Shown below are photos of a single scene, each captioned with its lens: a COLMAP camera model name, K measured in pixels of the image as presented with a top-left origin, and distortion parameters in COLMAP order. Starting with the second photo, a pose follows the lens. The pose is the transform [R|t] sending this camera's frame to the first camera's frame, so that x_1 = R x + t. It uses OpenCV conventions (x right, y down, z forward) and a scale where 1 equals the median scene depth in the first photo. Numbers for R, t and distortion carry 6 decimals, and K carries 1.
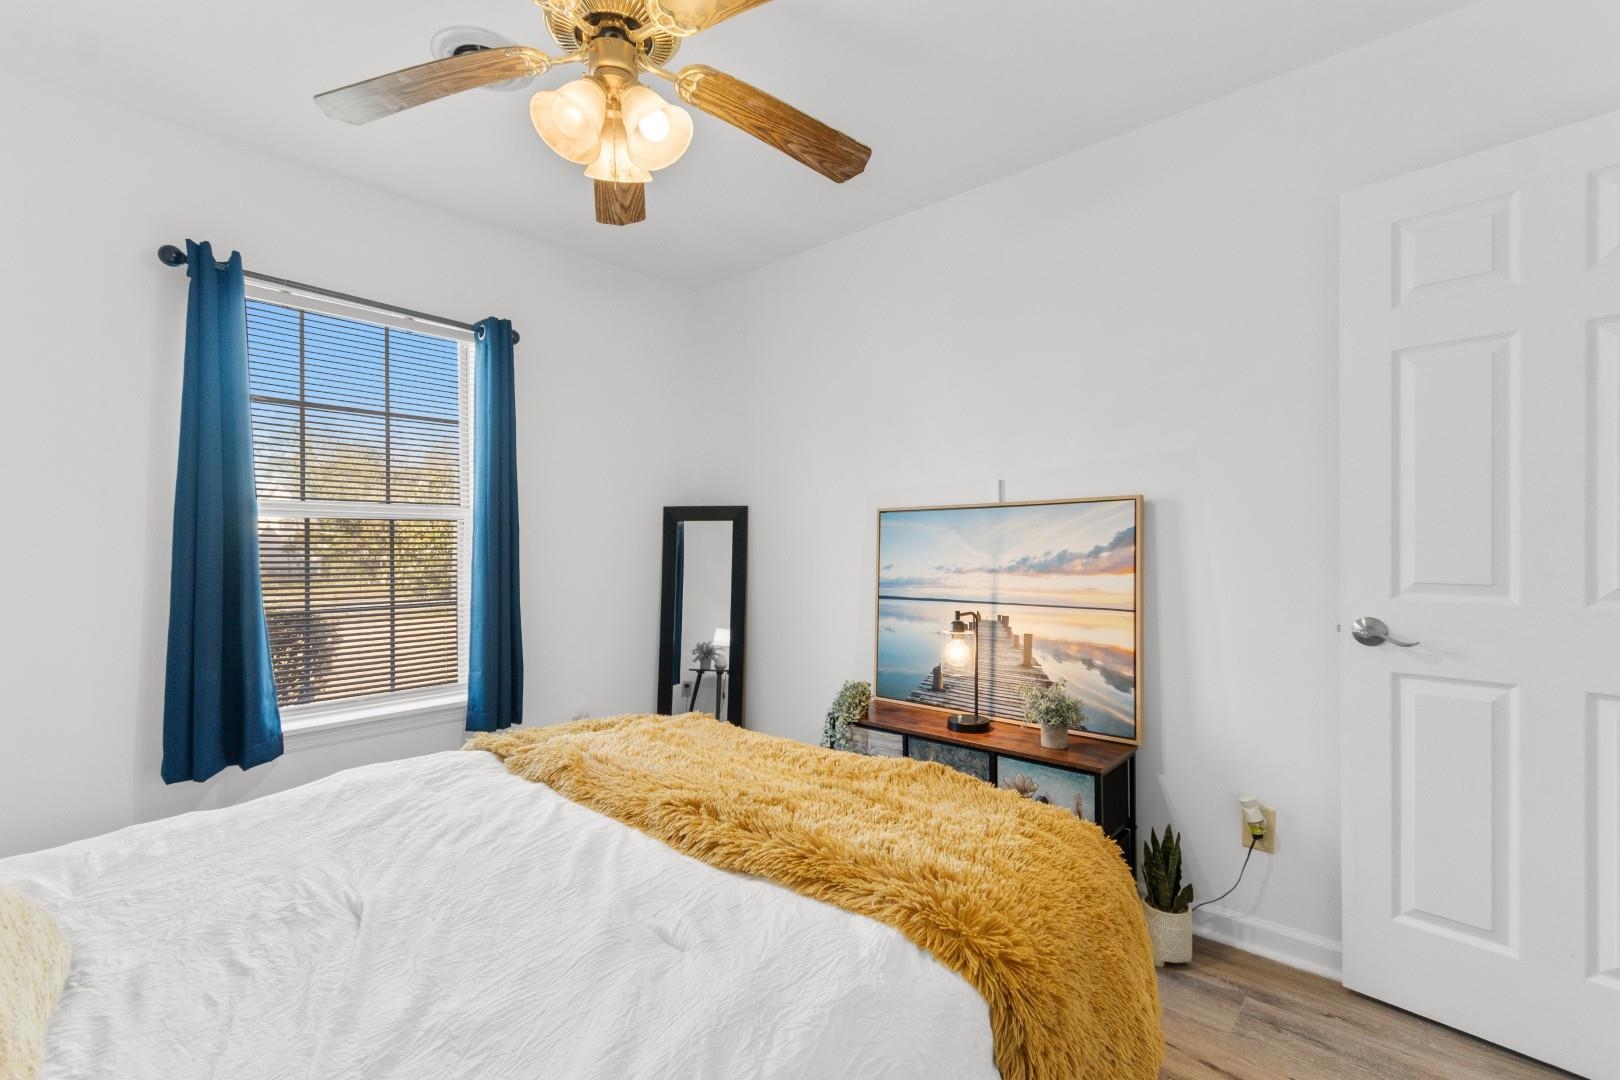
lens RADIAL K [[709.3, 0, 813.6], [0, 709.3, 540.2], [0, 0, 1]] dist [-0.001293, -0.000390]
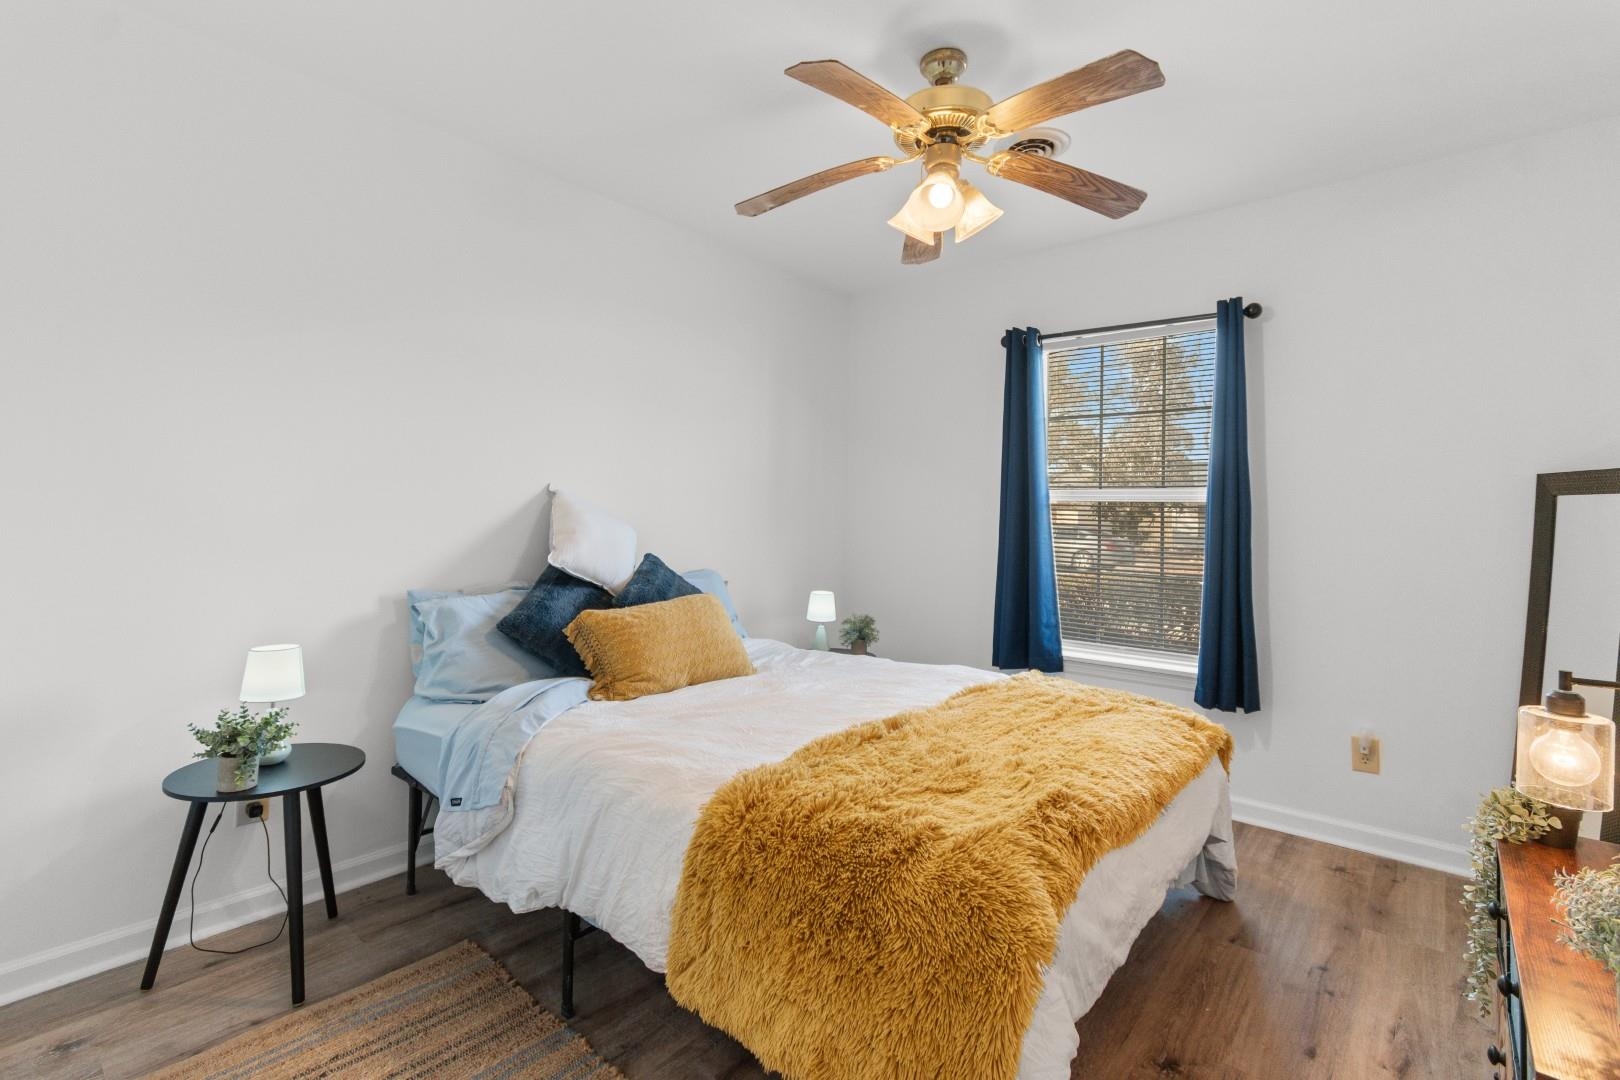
lens RADIAL K [[717.1, 0, 807.4], [0, 717.1, 559.4], [0, 0, 1]] dist [0.000947, -0.000893]
pose [[0.066116, 0.065126, -0.995684, 0.658026], [-0.003683, 0.997877, 0.065025, -0.012705], [0.997805, -0.000632, 0.066215, 0.414410]]
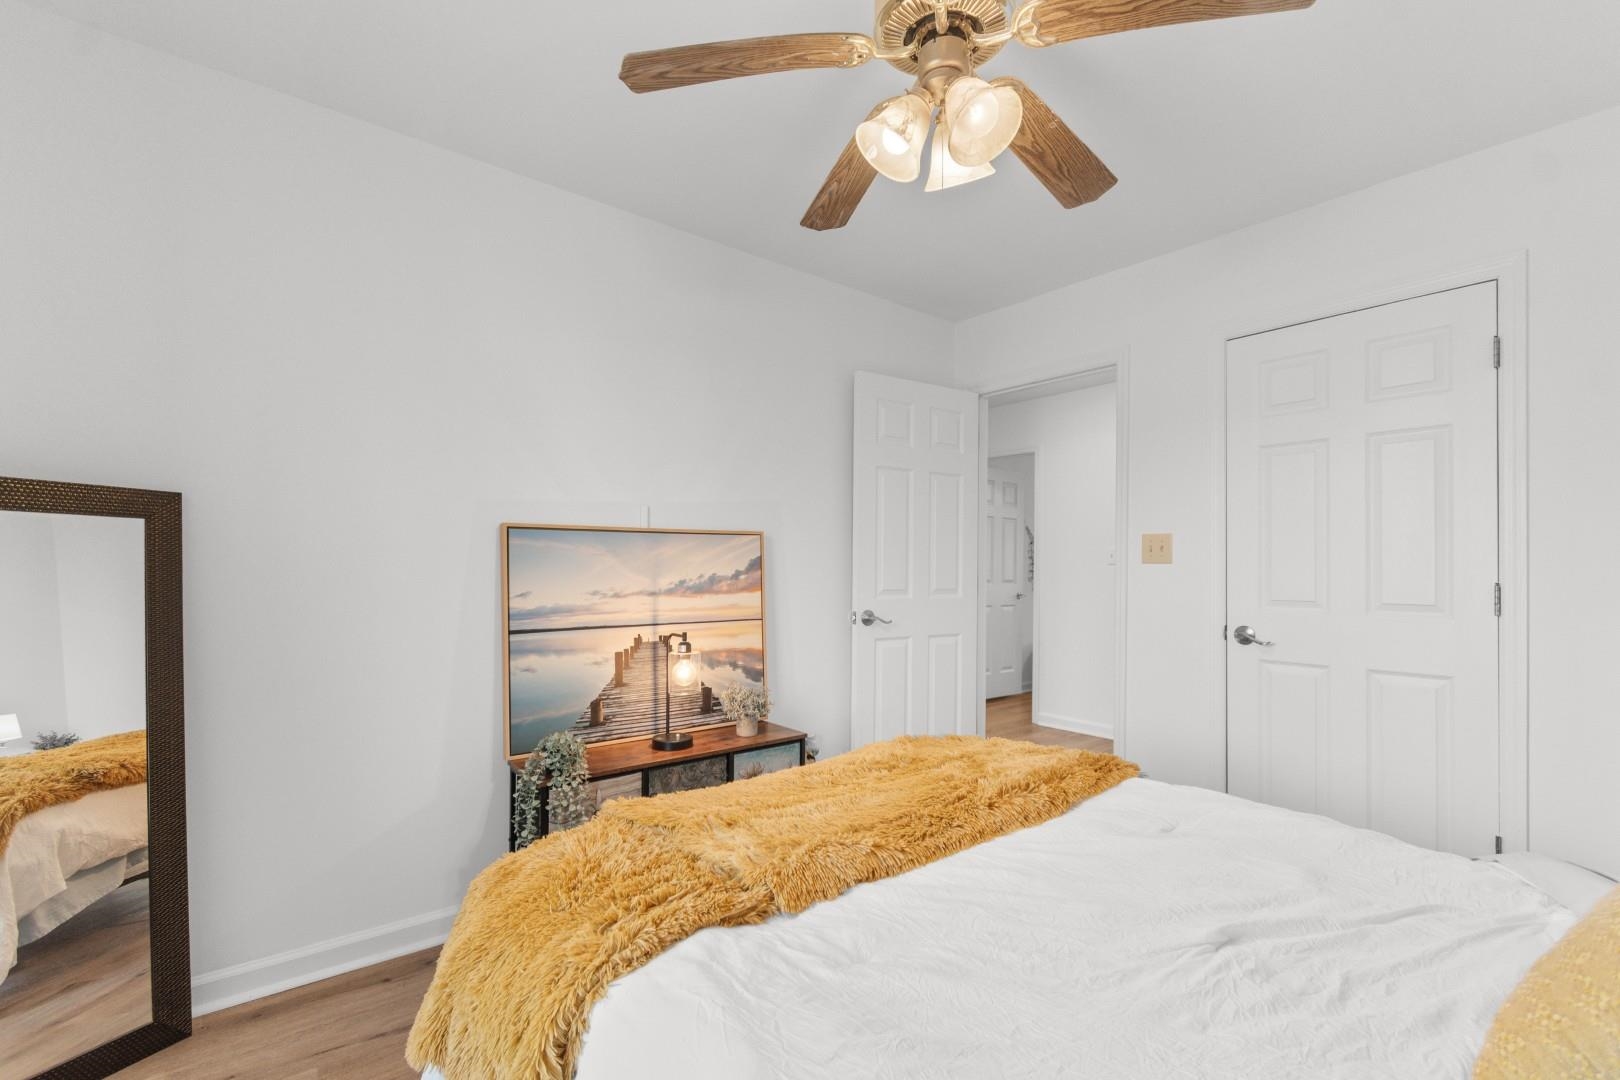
lens RADIAL K [[717.1, 0, 807.4], [0, 717.1, 559.4], [0, 0, 1]] dist [0.000947, -0.000893]
pose [[0.163406, 0.015345, 0.986440, -0.767653], [-0.013334, 0.999822, -0.013344, 0.004097], [-0.986469, -0.010973, 0.163581, 0.622530]]
